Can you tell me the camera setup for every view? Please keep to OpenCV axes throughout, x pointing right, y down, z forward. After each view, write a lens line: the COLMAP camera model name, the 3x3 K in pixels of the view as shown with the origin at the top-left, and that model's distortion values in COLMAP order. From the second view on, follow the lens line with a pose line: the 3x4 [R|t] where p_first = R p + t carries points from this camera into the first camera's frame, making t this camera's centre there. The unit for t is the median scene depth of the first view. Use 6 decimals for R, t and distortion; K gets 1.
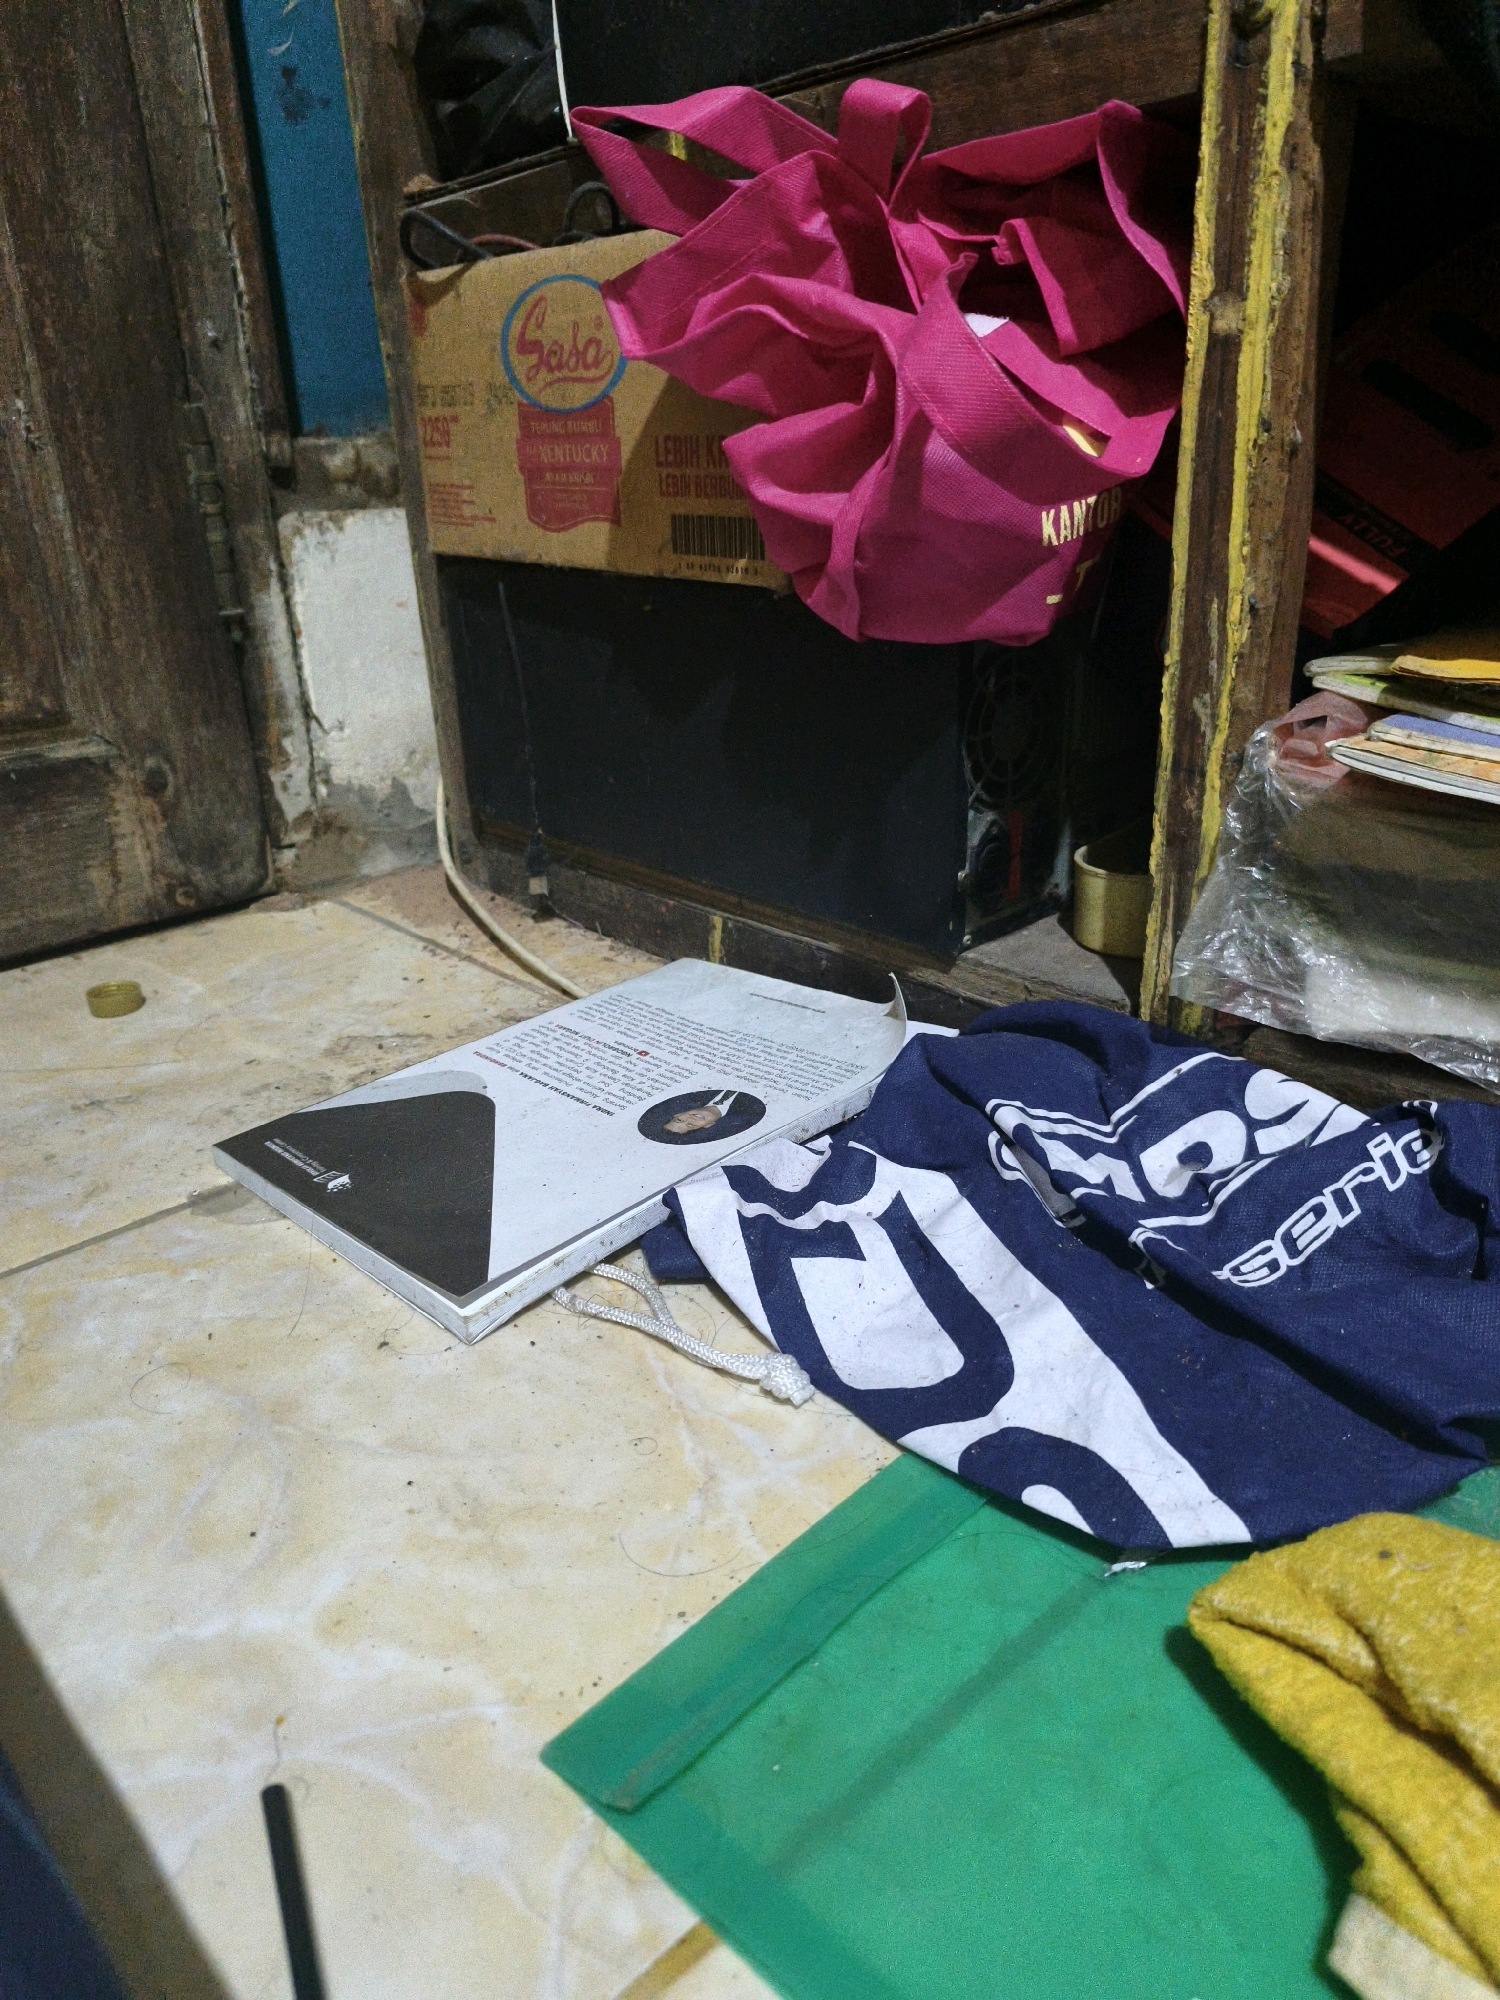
lens RADIAL K [[1377.3, 0, 749.2], [0, 1377.3, 998.9], [0, 0, 1]] dist [-0.007324, -0.006877]
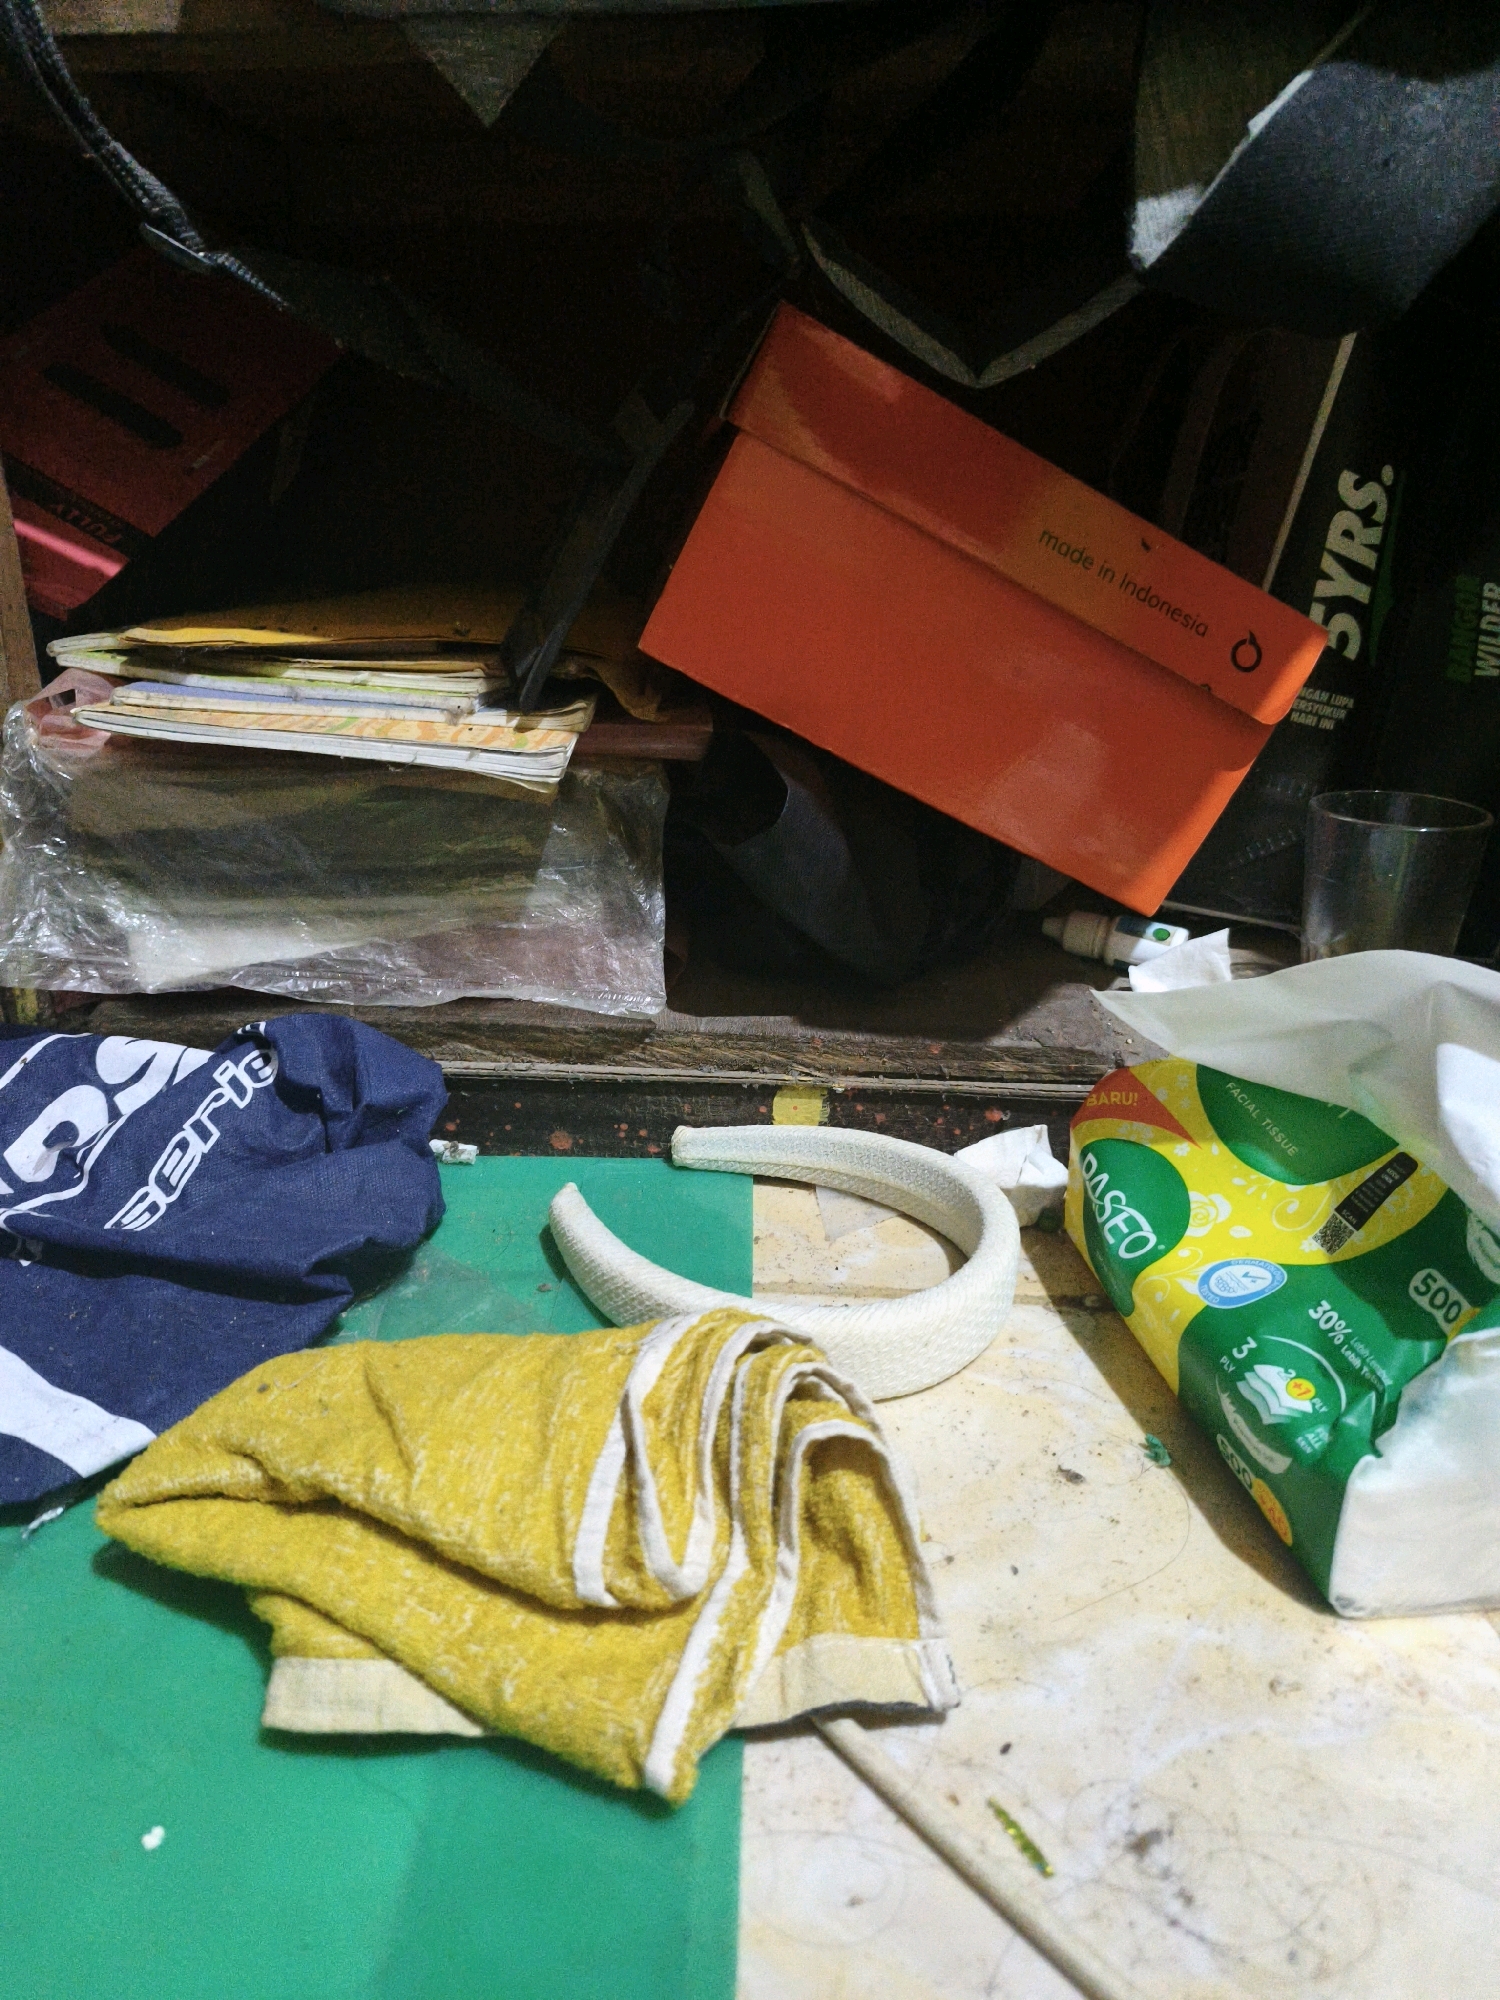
lens RADIAL K [[1377.3, 0, 757.6], [0, 1377.3, 1000.5], [0, 0, 1]] dist [-0.007324, -0.006877]
pose [[0.716886, -0.216026, 0.662878, 0.049334], [0.234462, 0.970109, 0.062585, 0.078144], [-0.656583, 0.110553, 0.746107, -0.090424]]
